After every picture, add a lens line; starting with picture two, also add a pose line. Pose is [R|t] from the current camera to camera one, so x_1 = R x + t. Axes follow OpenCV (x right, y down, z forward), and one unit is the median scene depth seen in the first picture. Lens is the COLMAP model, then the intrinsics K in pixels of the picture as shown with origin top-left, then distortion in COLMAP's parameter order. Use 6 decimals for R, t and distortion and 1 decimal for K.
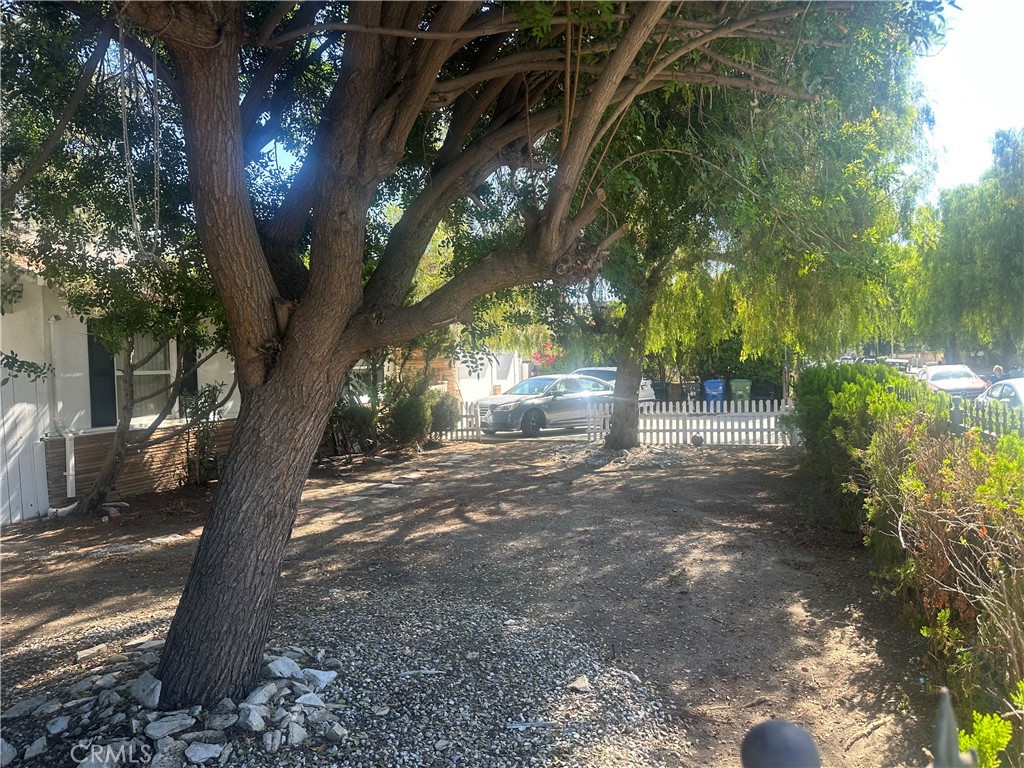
lens RADIAL K [[714.8, 0, 511.5], [0, 714.8, 381.8], [0, 0, 1]] dist [-0.027447, -0.005247]
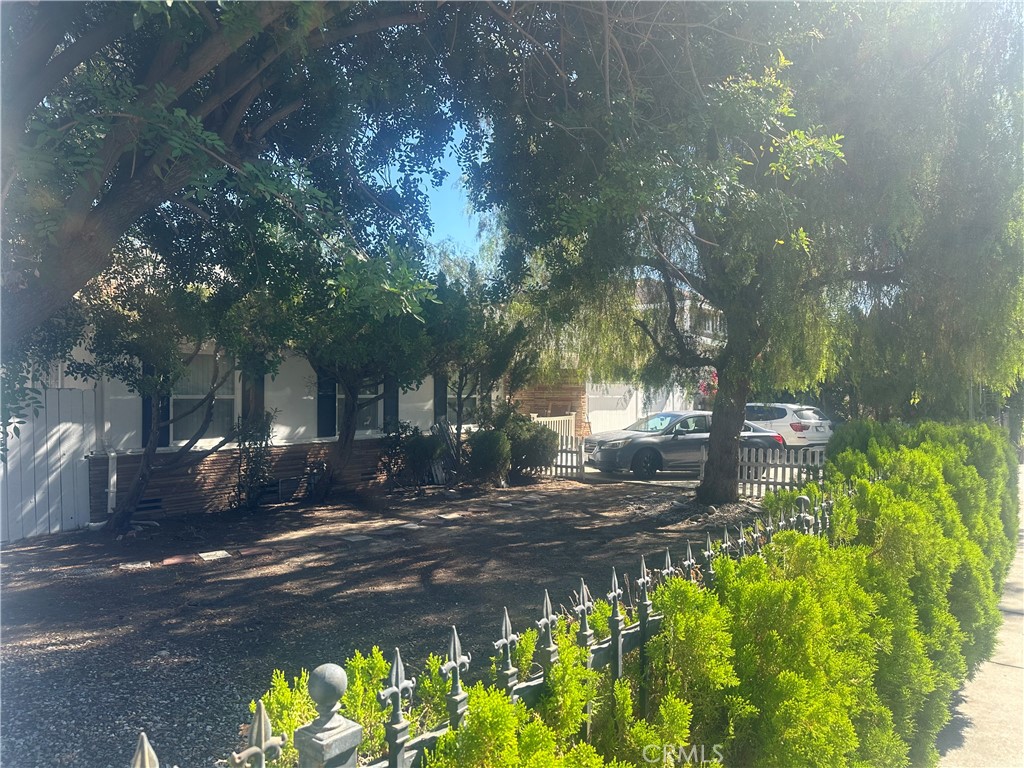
lens RADIAL K [[714.8, 0, 512.4], [0, 714.8, 385.0], [0, 0, 1]] dist [-0.027447, -0.005247]
pose [[0.953948, 0.029592, -0.298510, 0.256658], [-0.038405, 0.998981, -0.023699, -0.025538], [0.297505, 0.034071, 0.954112, 0.155974]]
